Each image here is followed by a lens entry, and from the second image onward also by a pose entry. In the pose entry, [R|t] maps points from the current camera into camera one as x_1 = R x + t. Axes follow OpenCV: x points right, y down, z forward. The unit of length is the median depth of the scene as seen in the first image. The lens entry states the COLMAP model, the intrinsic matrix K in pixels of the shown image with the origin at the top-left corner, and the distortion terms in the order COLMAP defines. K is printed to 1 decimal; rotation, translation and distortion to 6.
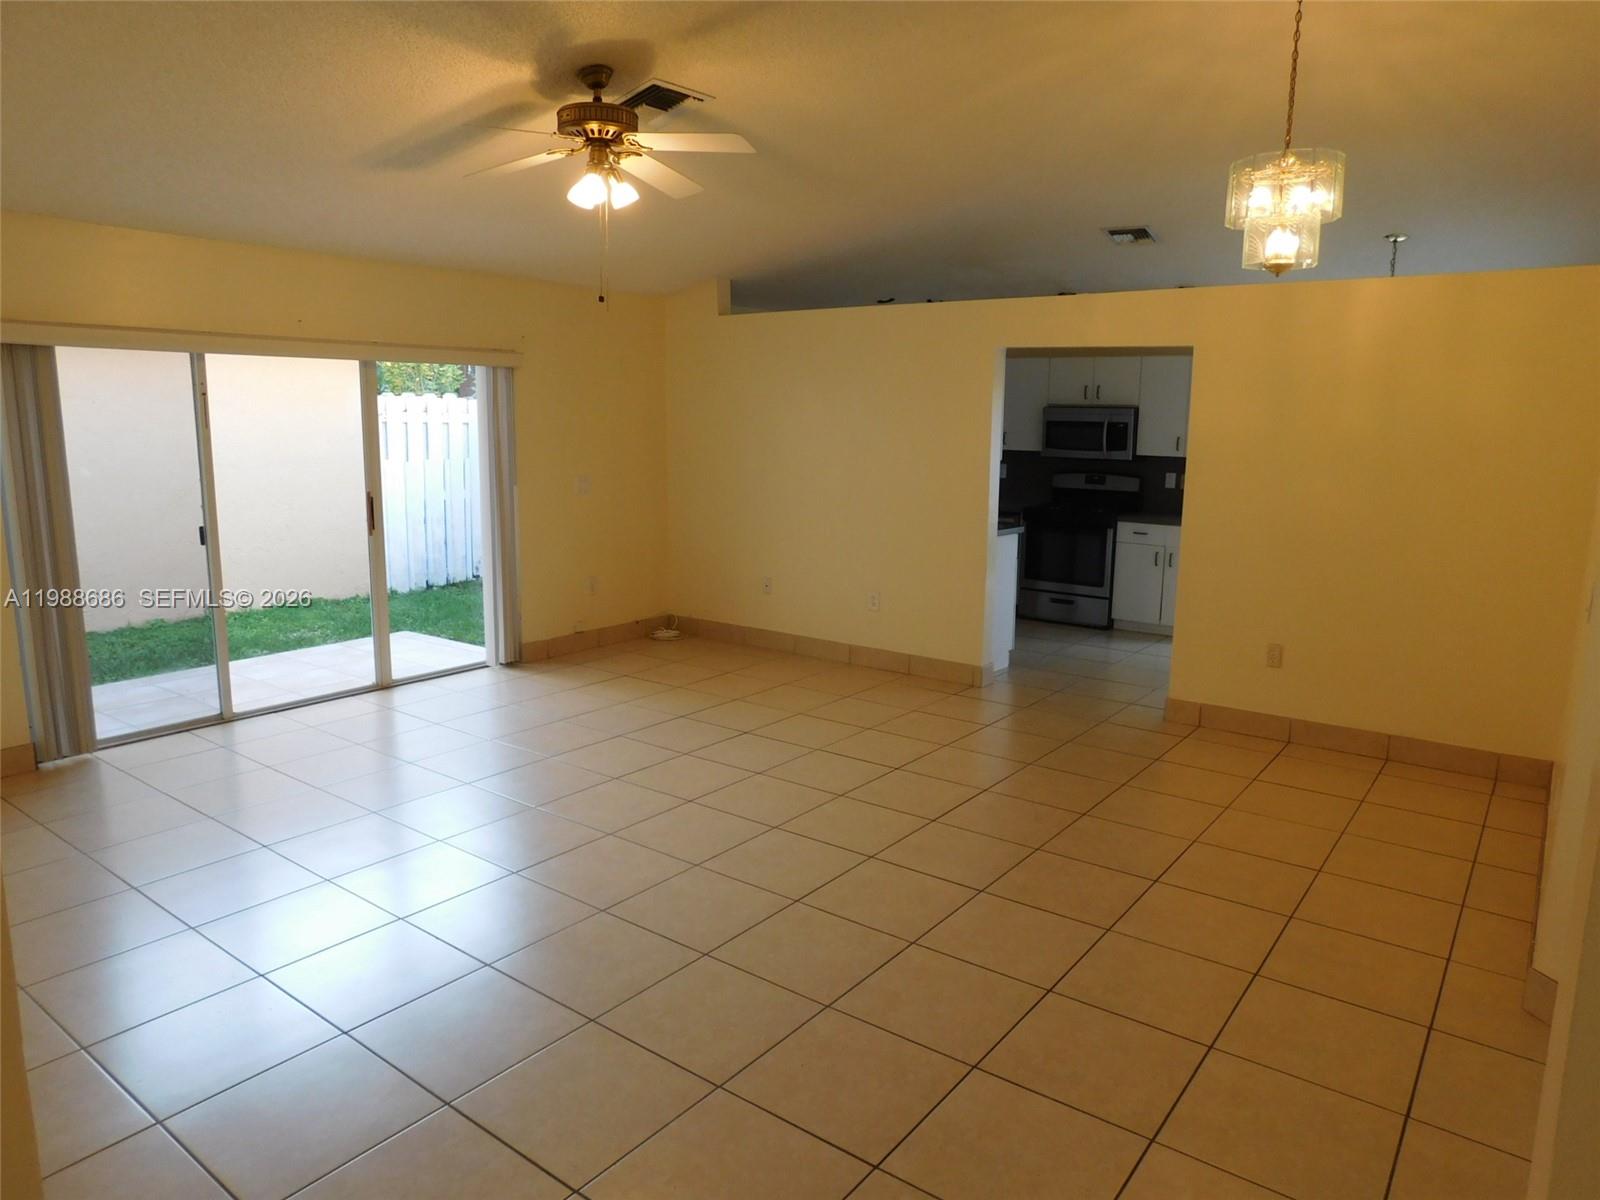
lens RADIAL K [[1051.3, 0, 806.0], [0, 1051.3, 598.5], [0, 0, 1]] dist [-0.051397, 0.002361]
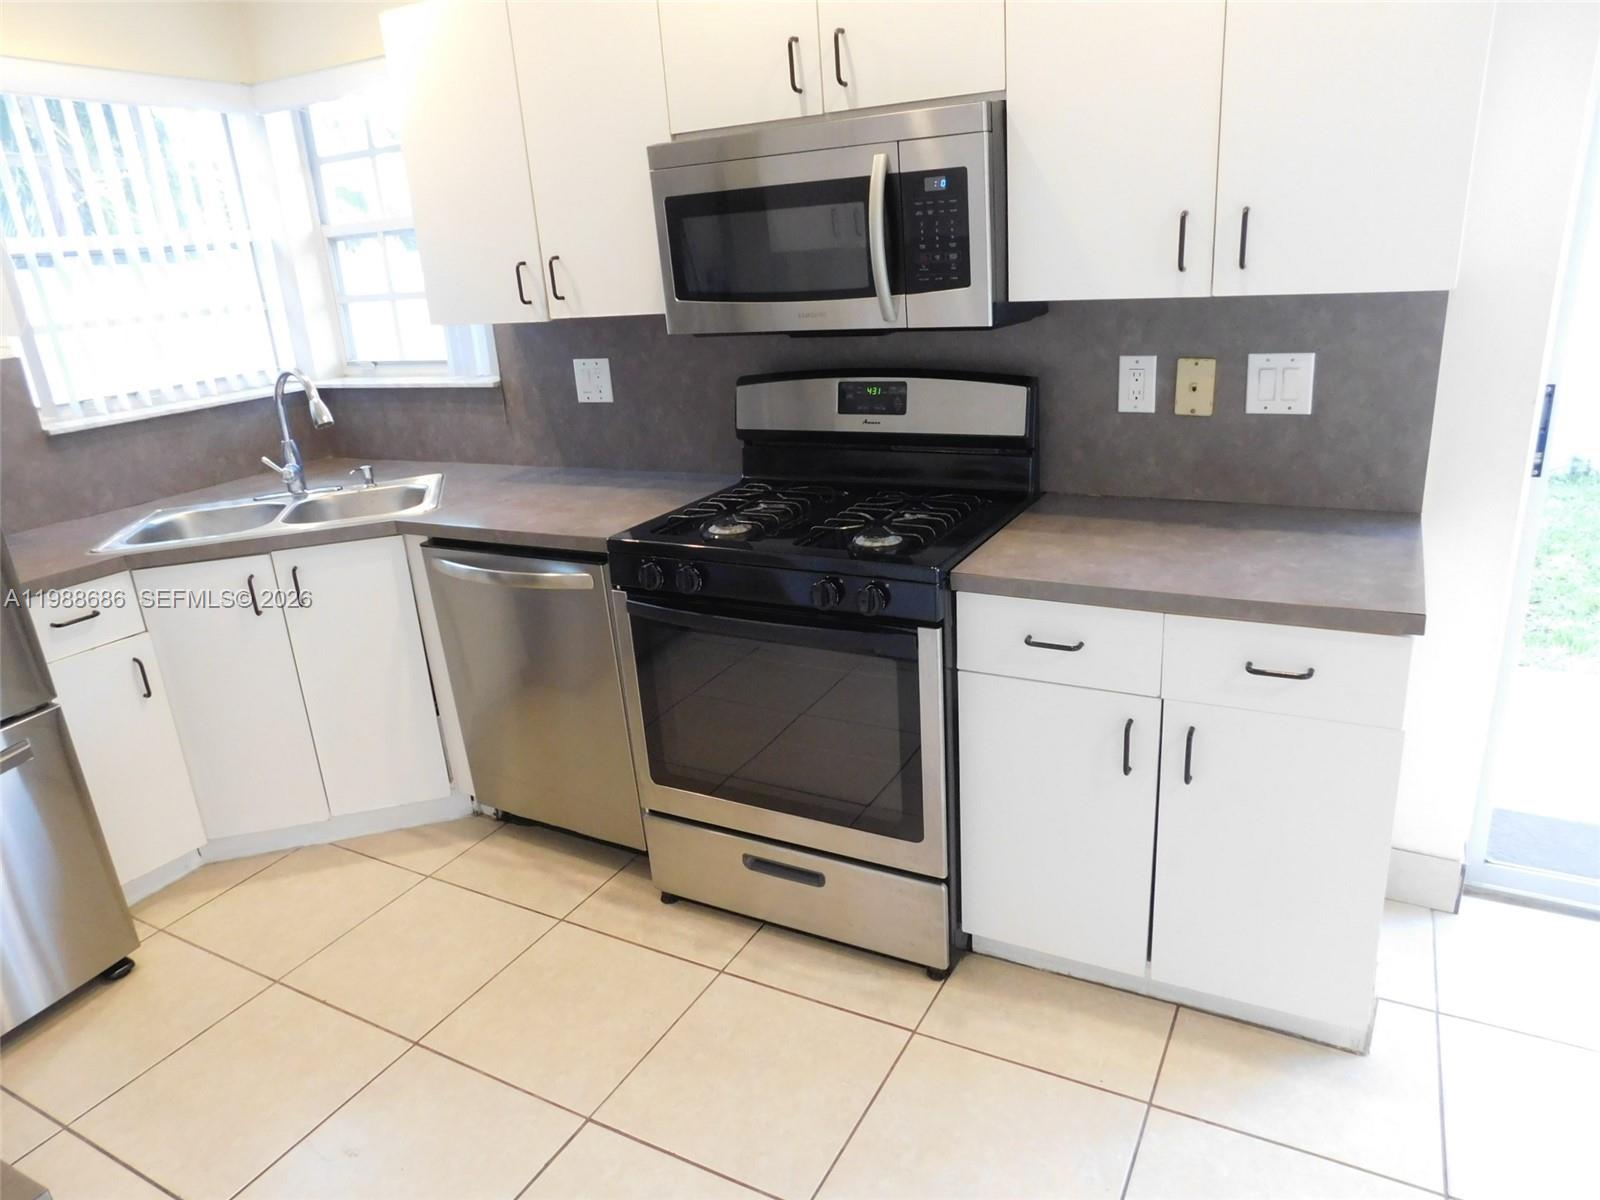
lens RADIAL K [[1051.3, 0, 806.0], [0, 1051.3, 598.5], [0, 0, 1]] dist [-0.051397, 0.002361]
pose [[0.986445, -0.120051, 0.111865, 0.226448], [0.102646, 0.983323, 0.150133, -0.107469], [-0.128023, -0.136616, 0.982317, 0.733860]]
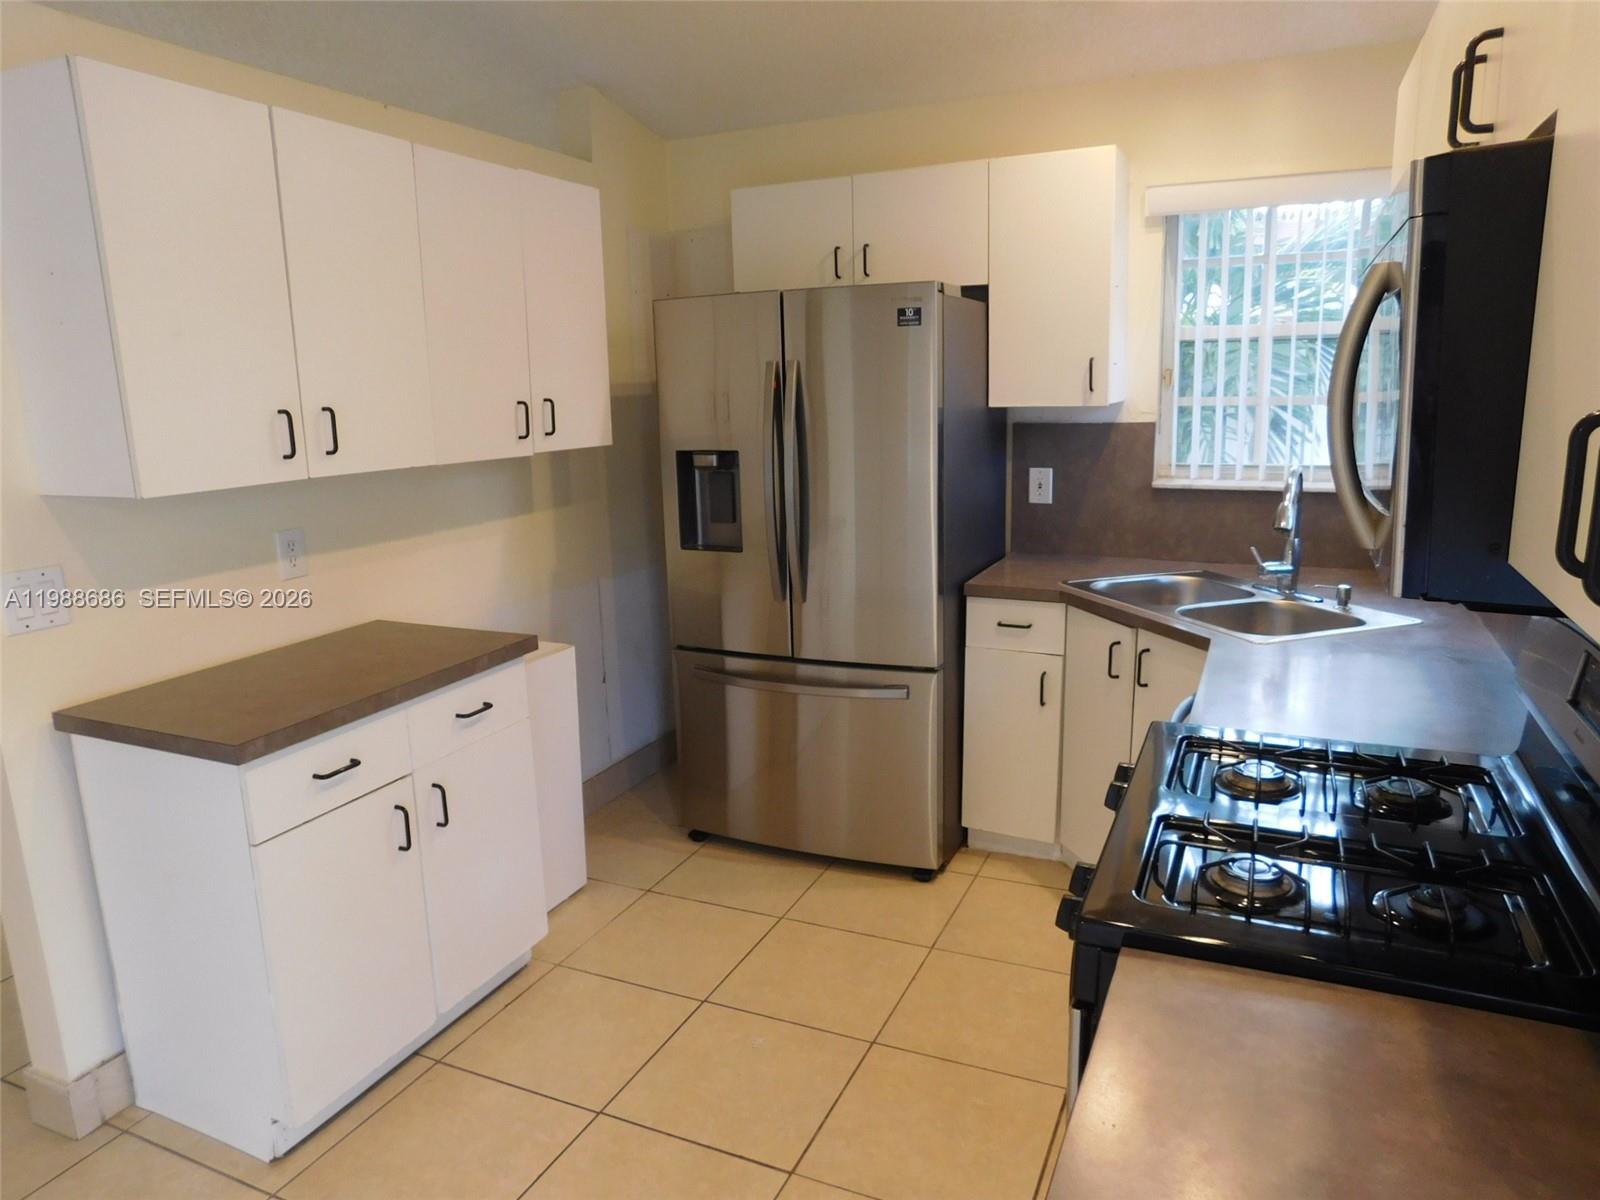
lens RADIAL K [[1051.3, 0, 806.0], [0, 1051.3, 598.5], [0, 0, 1]] dist [-0.051397, 0.002361]
pose [[0.214864, 0.183249, -0.959298, 0.403356], [-0.146877, 0.977131, 0.153758, -0.136462], [0.965536, 0.107862, 0.236865, 0.881579]]
